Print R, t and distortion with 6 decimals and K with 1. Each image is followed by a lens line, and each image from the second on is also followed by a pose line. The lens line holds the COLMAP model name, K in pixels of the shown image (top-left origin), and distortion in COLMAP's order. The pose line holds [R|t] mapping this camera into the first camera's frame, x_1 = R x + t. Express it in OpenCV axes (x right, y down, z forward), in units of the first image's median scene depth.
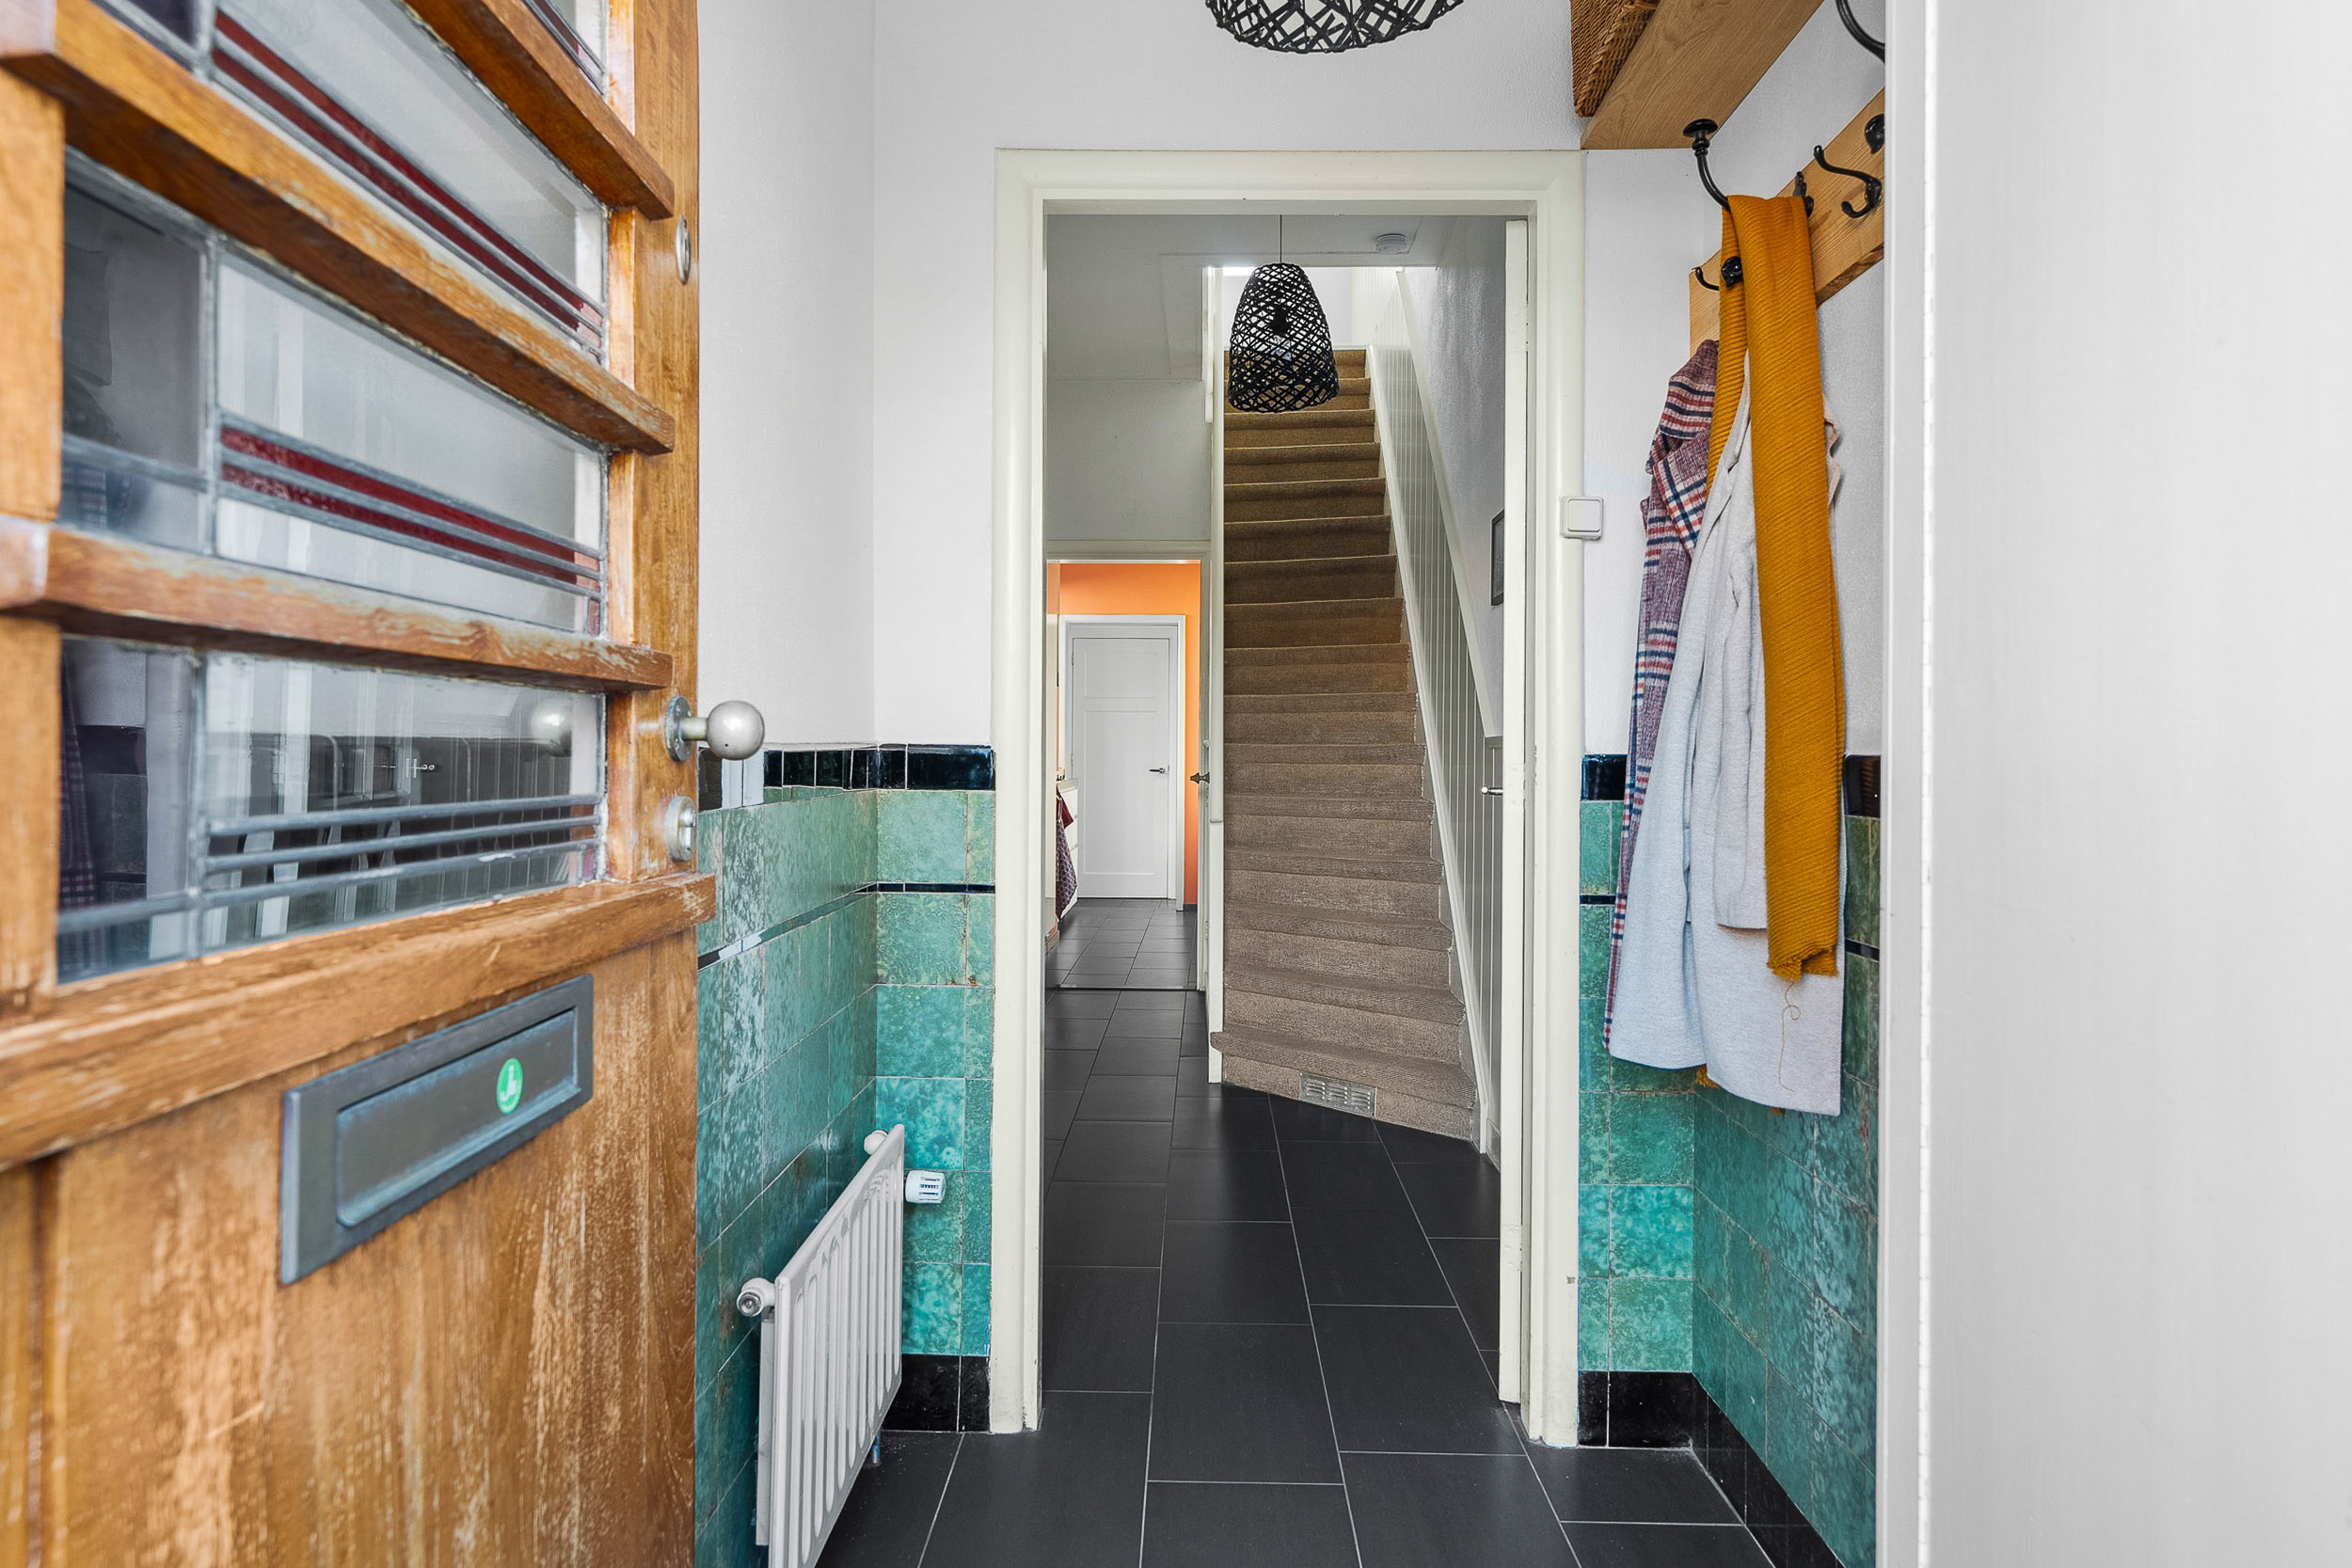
lens RADIAL K [[1428.6, 0, 1173.1], [0, 1428.6, 773.5], [0, 0, 1]] dist [-0.000010, 0.000013]
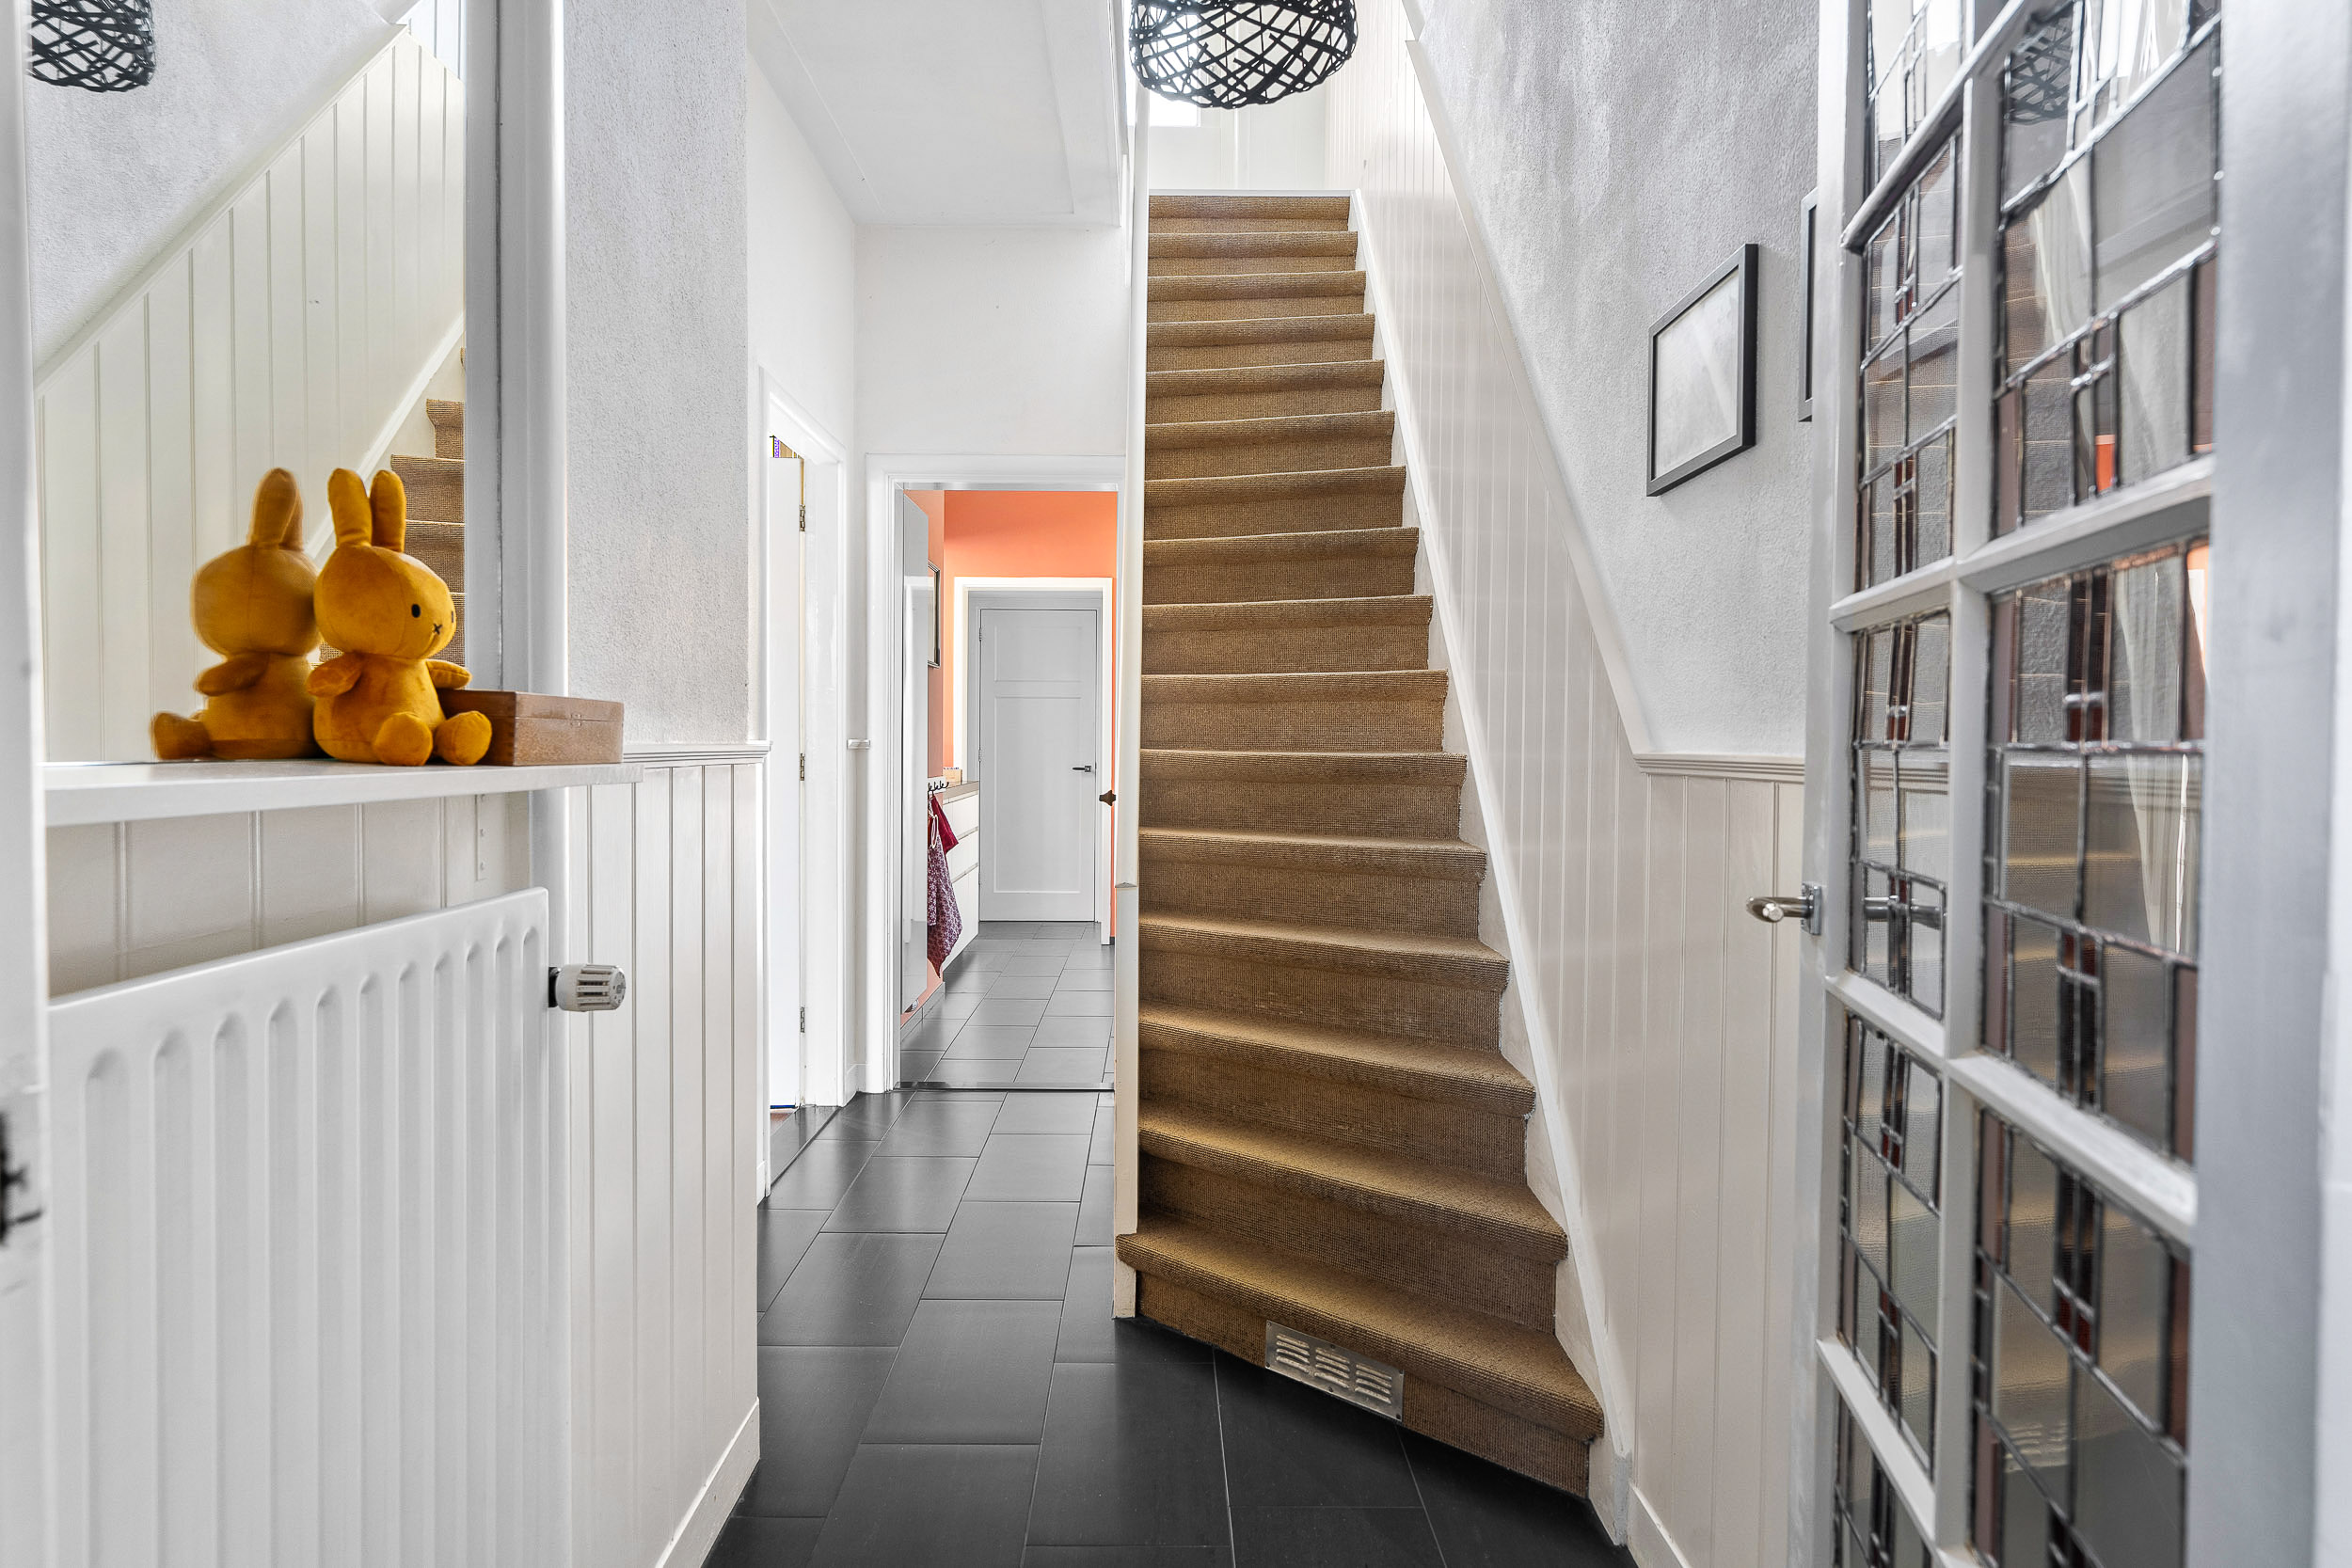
lens RADIAL K [[1428.6, 0, 1171.8], [0, 1428.6, 780.9], [0, 0, 1]] dist [-0.000010, 0.000013]
pose [[0.999371, -0.005127, 0.035102, 0.020588], [0.004555, 0.999856, 0.016356, -0.015540], [-0.035181, -0.016186, 0.999250, 0.304979]]
